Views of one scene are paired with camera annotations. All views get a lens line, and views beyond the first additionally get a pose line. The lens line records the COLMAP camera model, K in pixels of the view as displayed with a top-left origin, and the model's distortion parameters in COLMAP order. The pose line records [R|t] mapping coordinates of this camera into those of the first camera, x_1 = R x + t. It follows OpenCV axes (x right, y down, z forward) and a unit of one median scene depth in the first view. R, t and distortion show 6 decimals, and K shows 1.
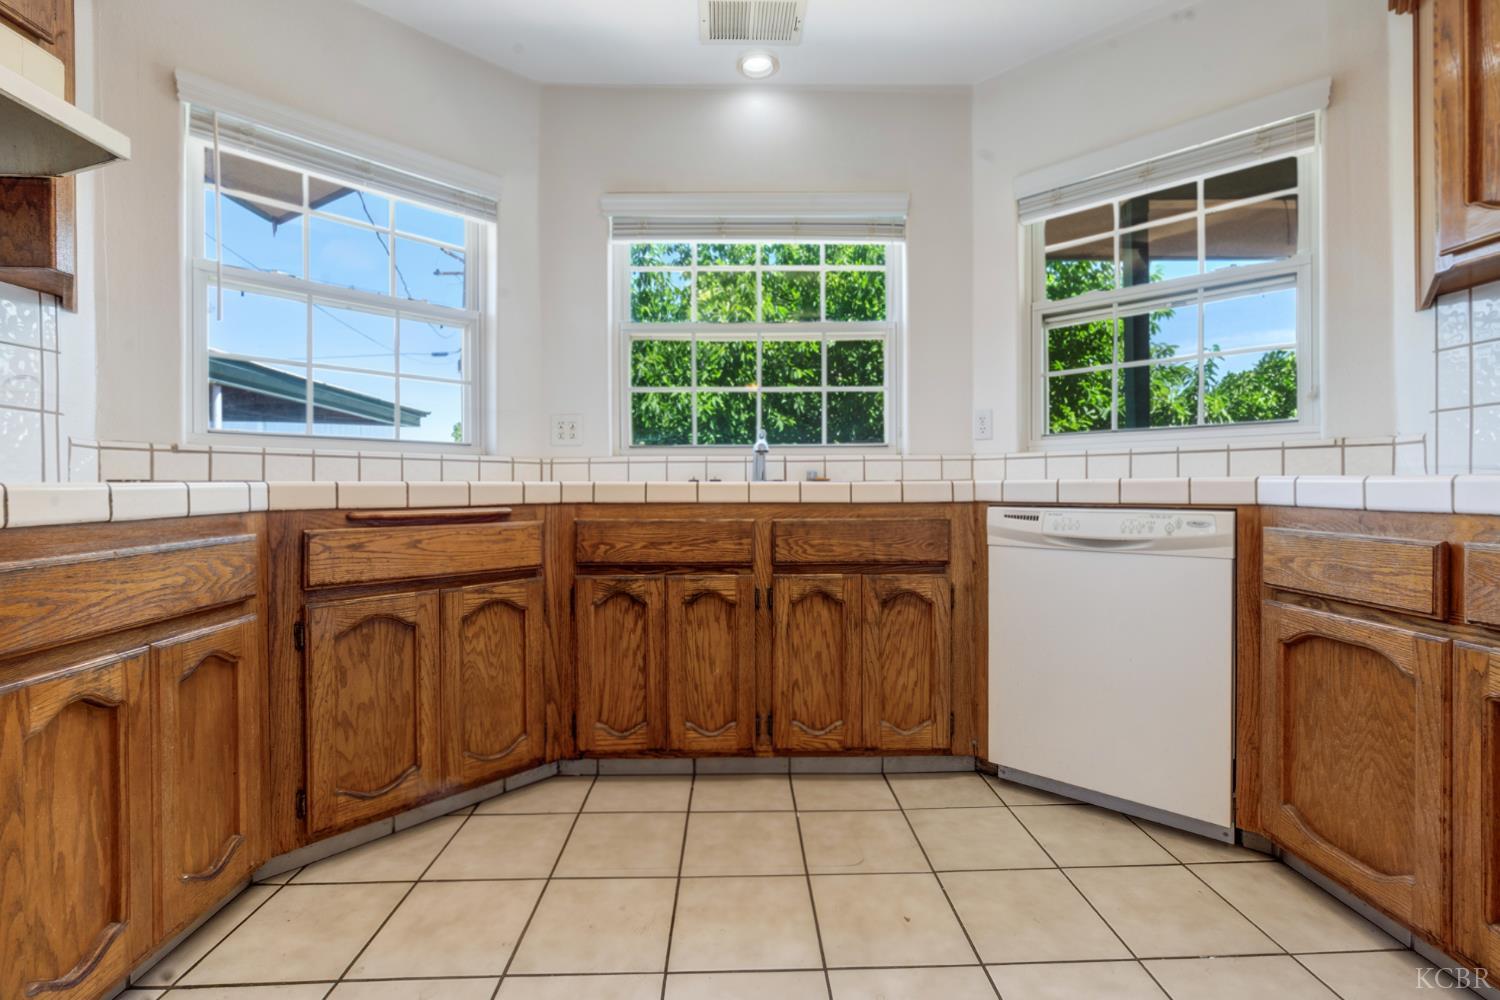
lens RADIAL K [[644.7, 0, 748.4], [0, 644.7, 493.2], [0, 0, 1]] dist [-0.004167, -0.000448]
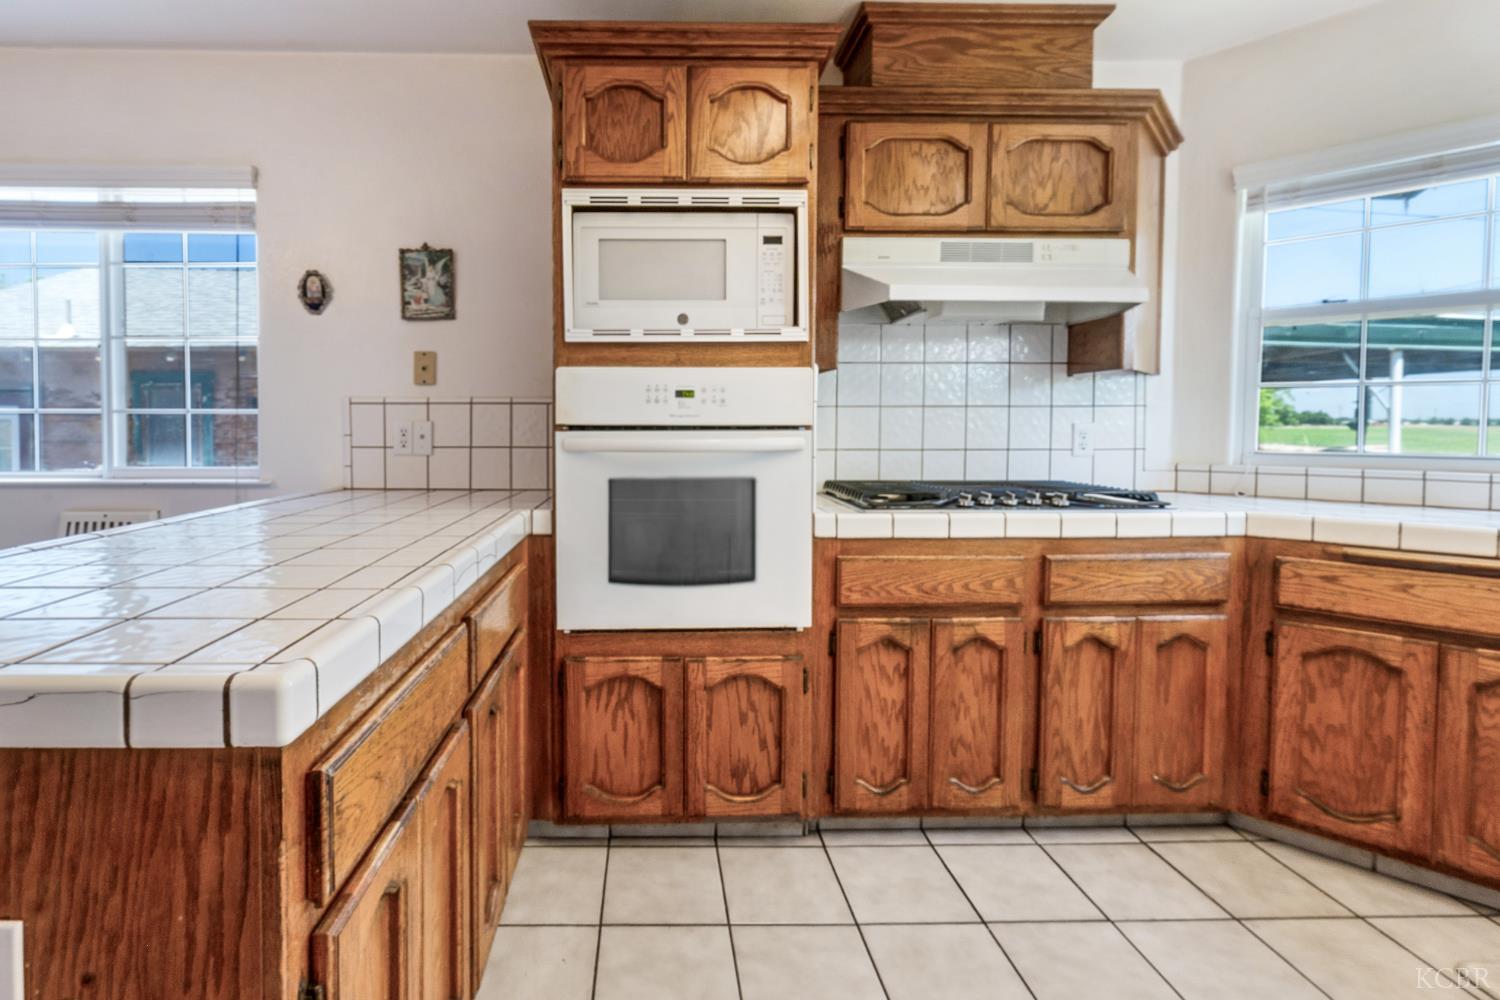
lens RADIAL K [[644.7, 0, 679.3], [0, 644.7, 454.2], [0, 0, 1]] dist [-0.004167, -0.000448]
pose [[-0.005361, 0.027932, -0.999595, 0.491088], [-0.017026, 0.999462, 0.028019, -0.144546], [0.999841, 0.017169, -0.004883, -0.094503]]
